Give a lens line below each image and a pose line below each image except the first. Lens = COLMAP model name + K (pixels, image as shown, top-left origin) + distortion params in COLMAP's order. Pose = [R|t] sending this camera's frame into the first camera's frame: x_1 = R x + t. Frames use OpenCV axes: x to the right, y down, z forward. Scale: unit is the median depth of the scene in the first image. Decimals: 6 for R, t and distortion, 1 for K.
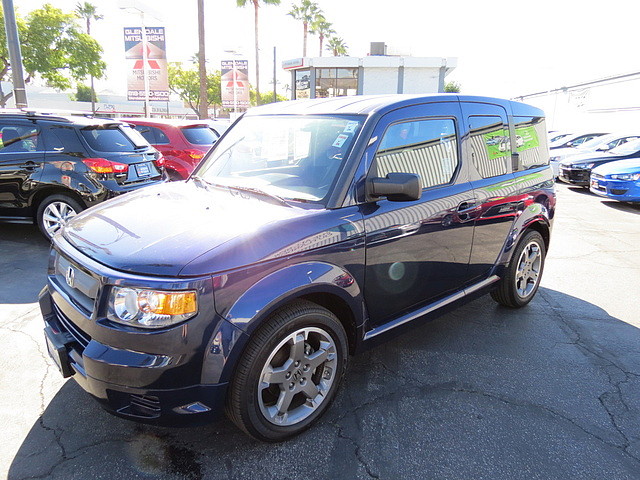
lens RADIAL K [[449.8, 0, 320.0], [0, 449.8, 240.0], [0, 0, 1]] dist [-0.002475, 0.001217]
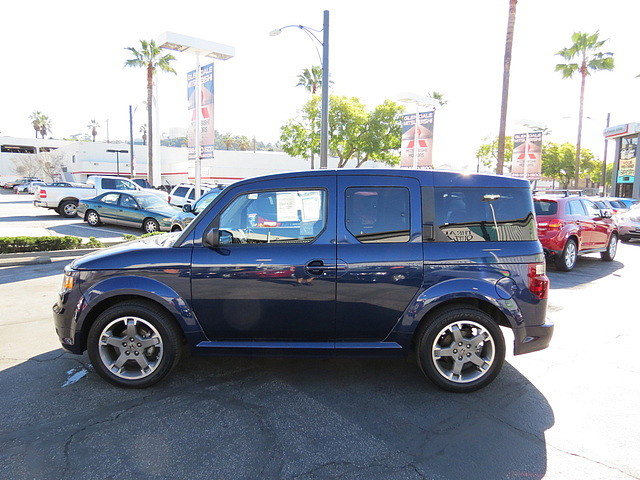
lens RADIAL K [[449.8, 0, 320.0], [0, 449.8, 240.0], [0, 0, 1]] dist [-0.002475, 0.001217]
pose [[0.765678, 0.078837, -0.638374, 0.173595], [-0.175632, 0.980371, -0.089584, -0.005078], [0.618781, 0.180711, 0.764496, 0.017572]]
